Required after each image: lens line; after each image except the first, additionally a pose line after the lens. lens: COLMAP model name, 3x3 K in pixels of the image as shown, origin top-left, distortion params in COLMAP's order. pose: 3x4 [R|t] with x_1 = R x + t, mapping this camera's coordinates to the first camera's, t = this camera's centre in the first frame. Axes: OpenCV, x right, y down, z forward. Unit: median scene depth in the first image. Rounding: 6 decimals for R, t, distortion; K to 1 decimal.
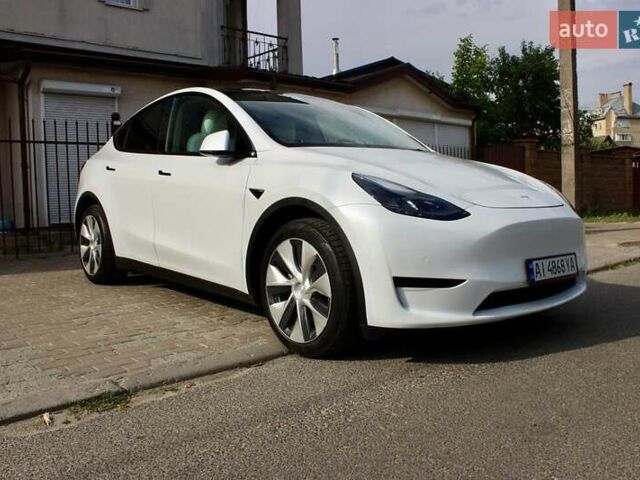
lens RADIAL K [[599.5, 0, 320.0], [0, 599.5, 240.0], [0, 0, 1]] dist [-0.119885, 0.024168]
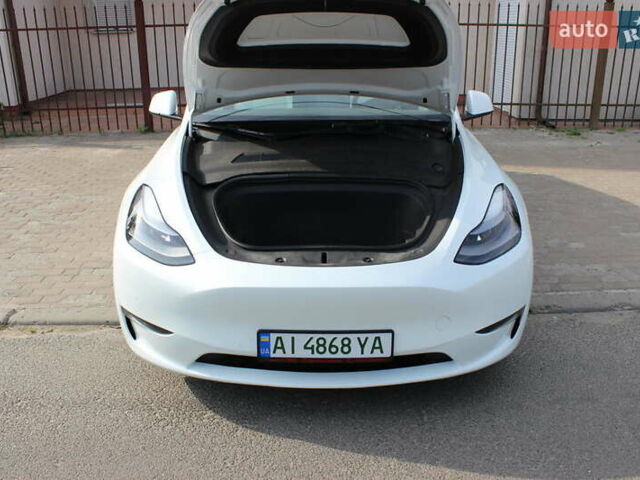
lens RADIAL K [[599.5, 0, 320.0], [0, 599.5, 240.0], [0, 0, 1]] dist [-0.119885, 0.024168]
pose [[0.754318, 0.246992, -0.608276, 0.884496], [-0.058954, 0.948271, 0.311940, -0.346281], [0.653857, -0.199441, 0.729859, 0.481798]]
